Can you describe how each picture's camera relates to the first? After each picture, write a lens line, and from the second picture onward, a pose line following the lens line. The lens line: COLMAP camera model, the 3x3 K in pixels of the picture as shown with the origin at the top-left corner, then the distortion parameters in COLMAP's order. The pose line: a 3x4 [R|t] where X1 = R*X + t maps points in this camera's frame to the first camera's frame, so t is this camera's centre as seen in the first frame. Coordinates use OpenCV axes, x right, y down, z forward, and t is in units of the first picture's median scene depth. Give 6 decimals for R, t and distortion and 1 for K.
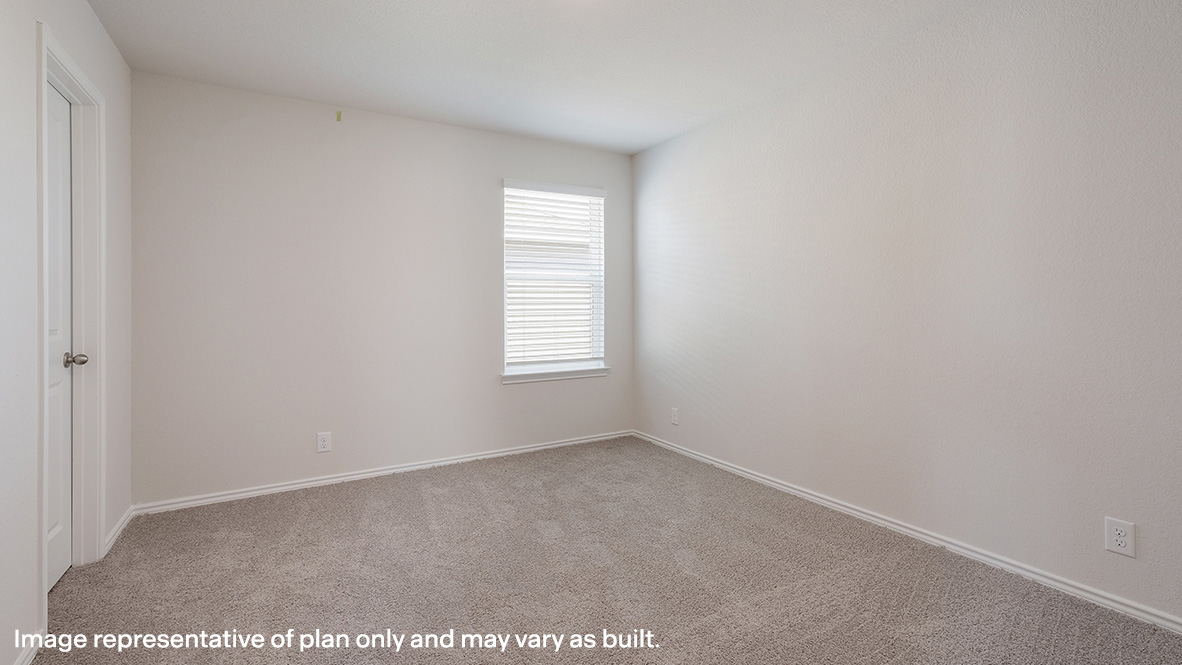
lens RADIAL K [[547.1, 0, 590.9], [0, 547.1, 290.9], [0, 0, 1]] dist [-0.004252, -0.000351]
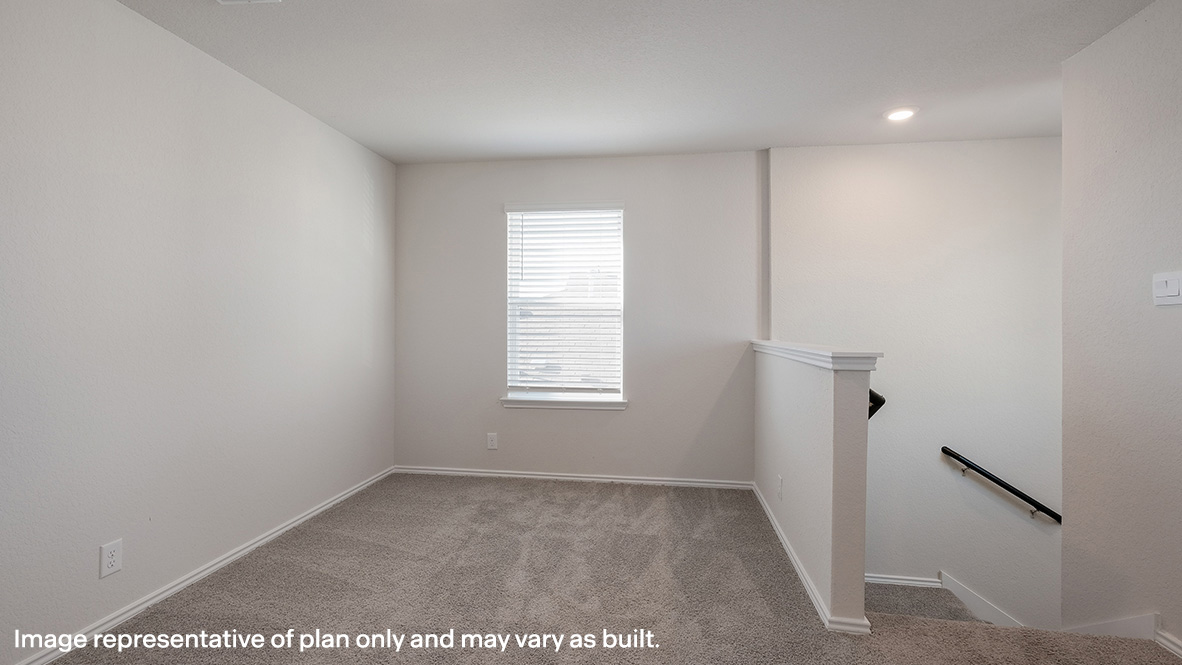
lens RADIAL K [[528.9, 0, 591.0], [0, 528.9, 332.5], [0, 0, 1]] dist [0.000691, 0.000041]
pose [[0.777709, 0.015549, -0.628433, 0.483613], [0.005421, 0.999491, 0.031438, 0.001595], [0.628602, -0.027856, 0.777228, 0.277941]]
